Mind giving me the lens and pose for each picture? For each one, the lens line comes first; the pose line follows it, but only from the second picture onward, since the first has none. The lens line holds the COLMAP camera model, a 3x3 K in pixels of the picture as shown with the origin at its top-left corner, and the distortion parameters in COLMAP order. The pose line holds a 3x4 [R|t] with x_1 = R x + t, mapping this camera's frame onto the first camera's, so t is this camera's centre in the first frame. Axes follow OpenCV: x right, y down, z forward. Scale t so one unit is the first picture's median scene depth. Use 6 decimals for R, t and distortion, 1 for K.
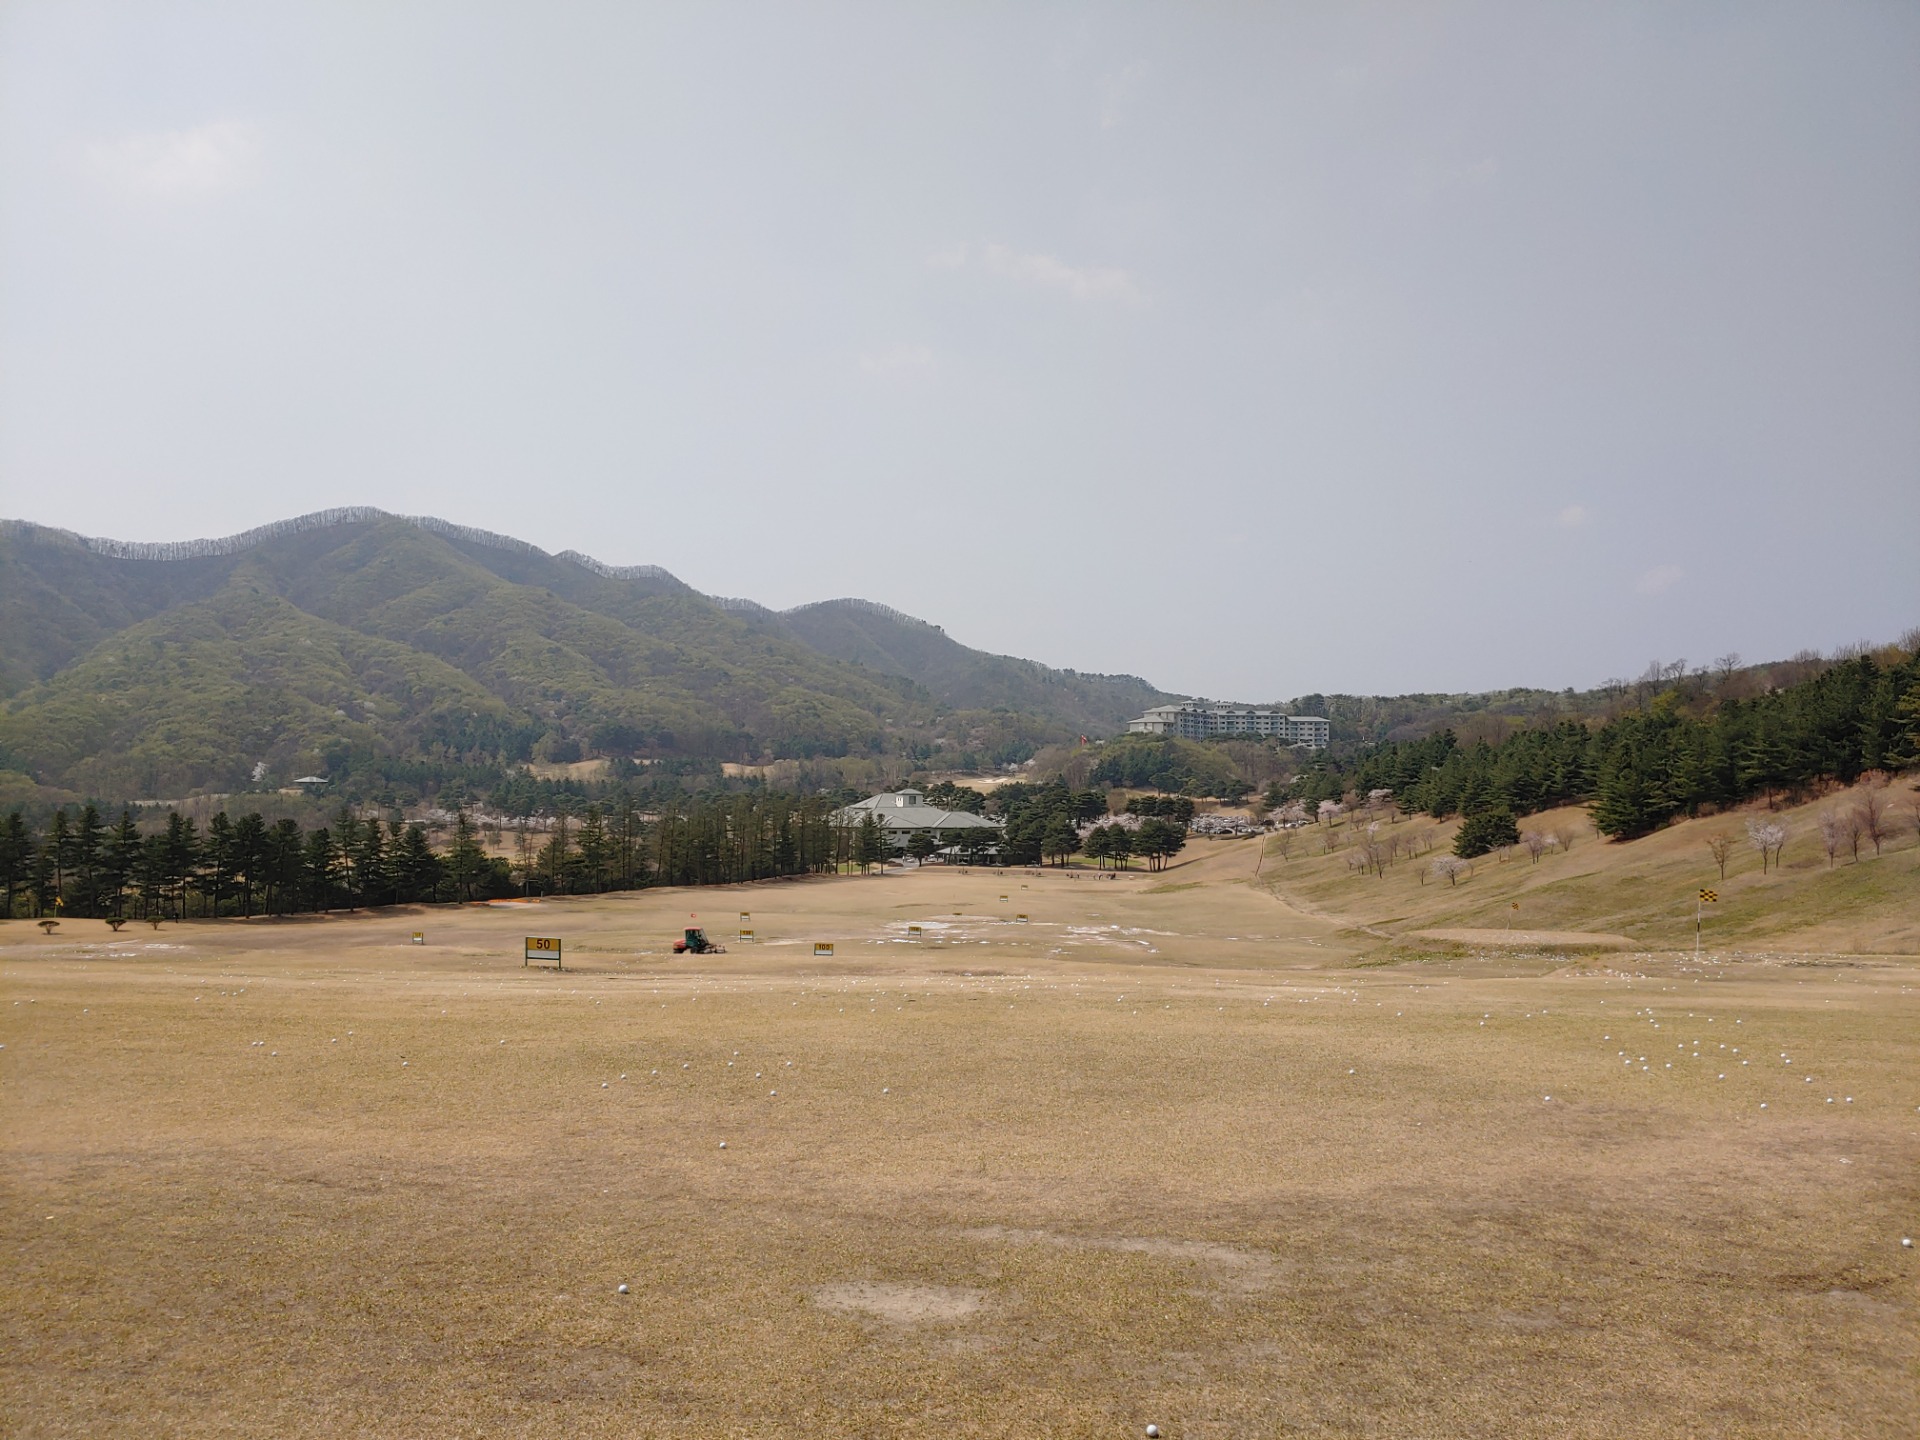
lens RADIAL K [[1384.9, 0, 951.0], [0, 1384.9, 717.0], [0, 0, 1]] dist [0.019553, -0.009747]
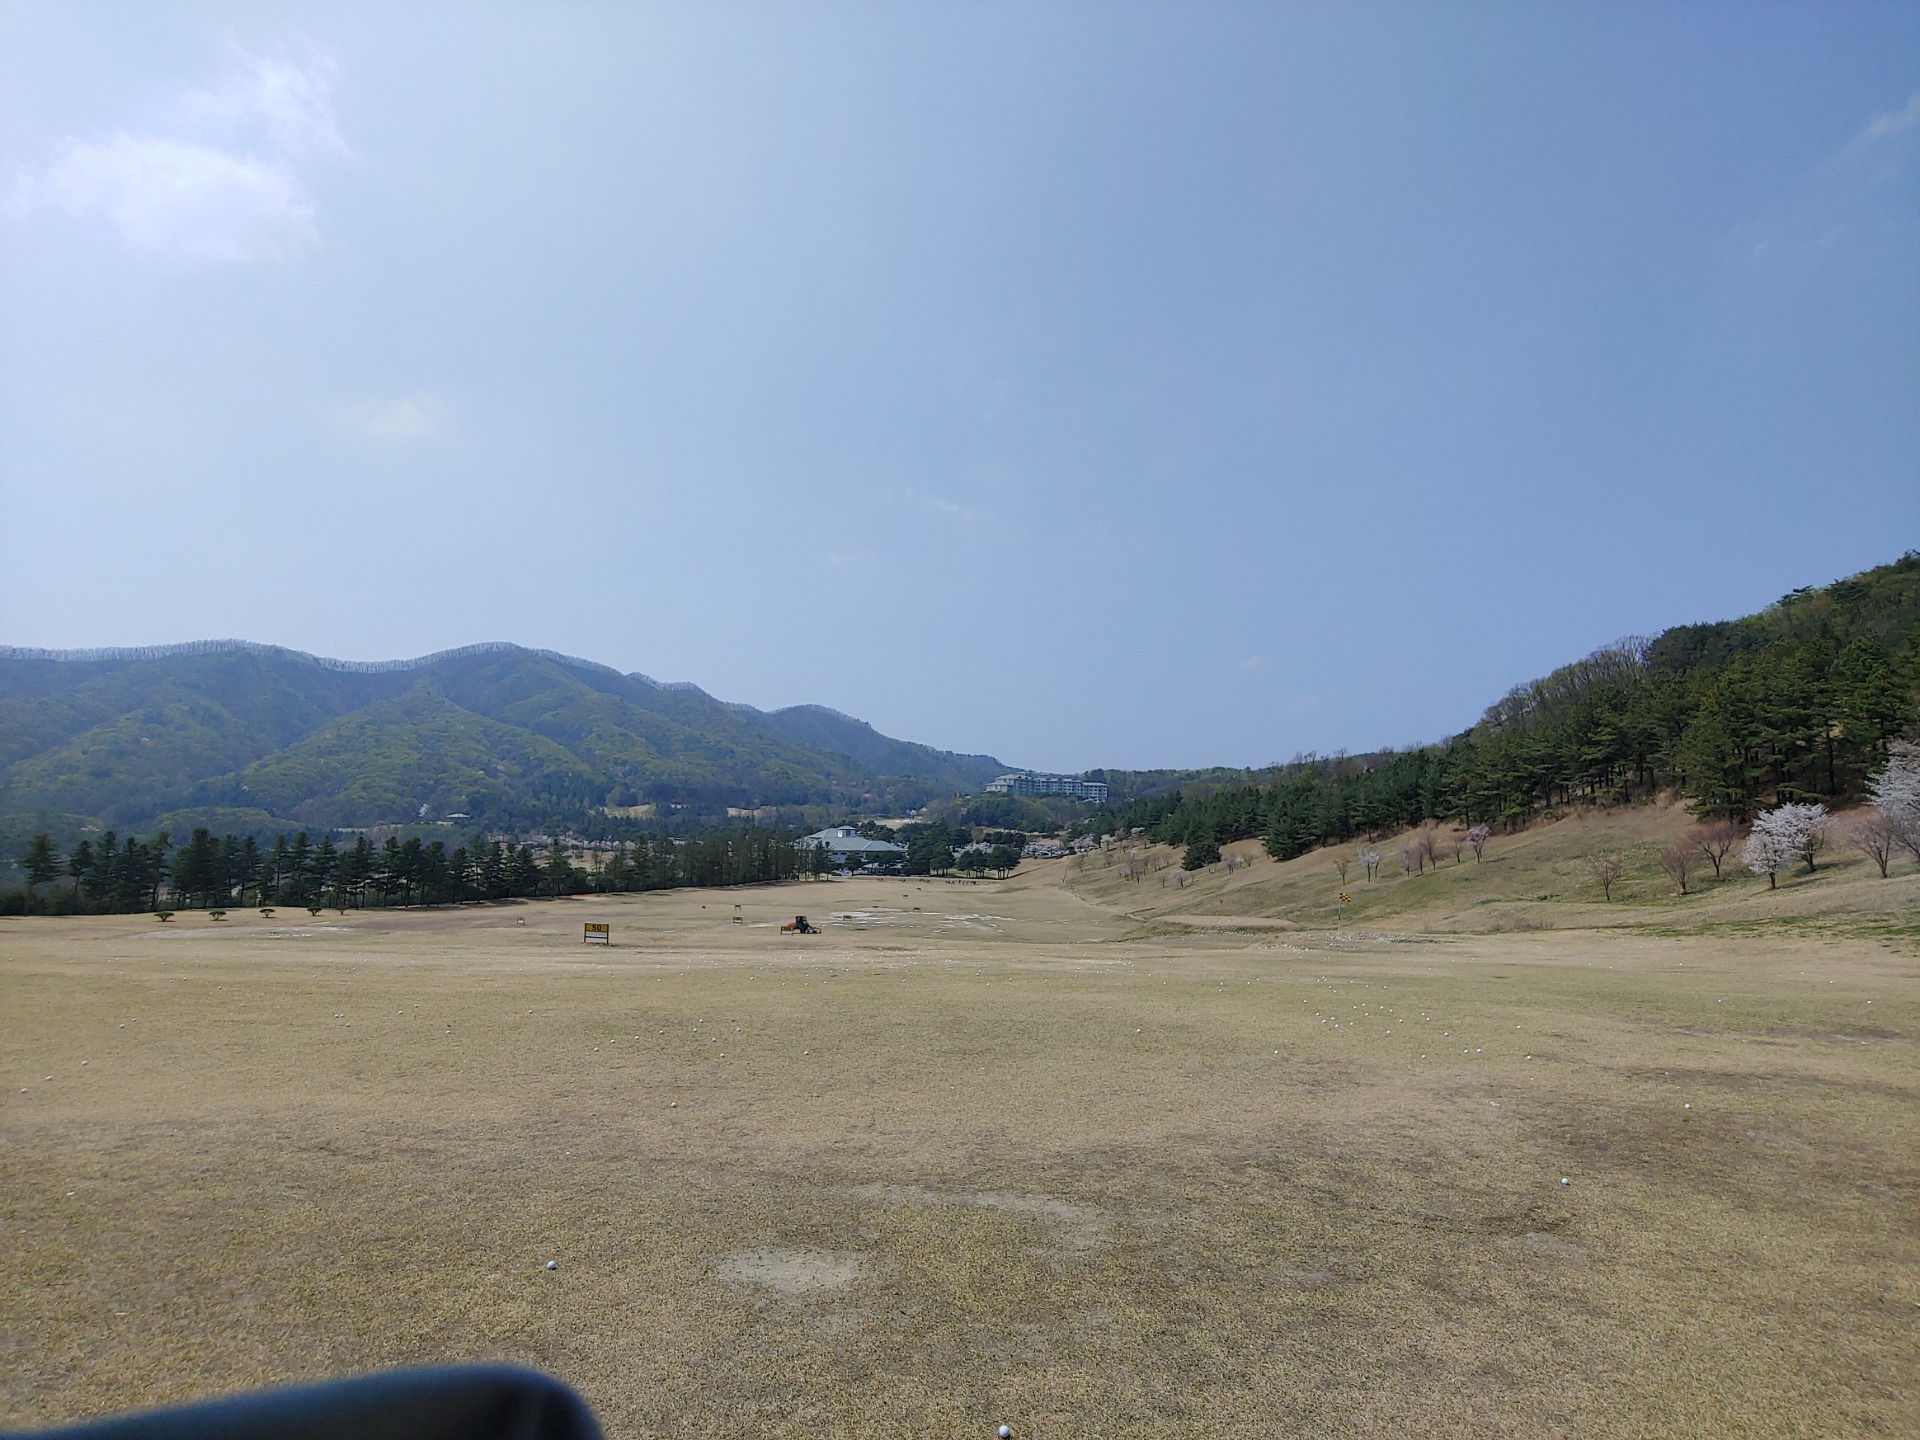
lens RADIAL K [[1188.8, 0, 963.1], [0, 1188.8, 714.3], [0, 0, 1]] dist [-0.015902, 0.001584]
pose [[0.994360, 0.017685, 0.104573, -0.040694], [-0.012275, 0.998564, -0.052151, -0.005325], [-0.105346, 0.050573, 0.993149, -0.349417]]
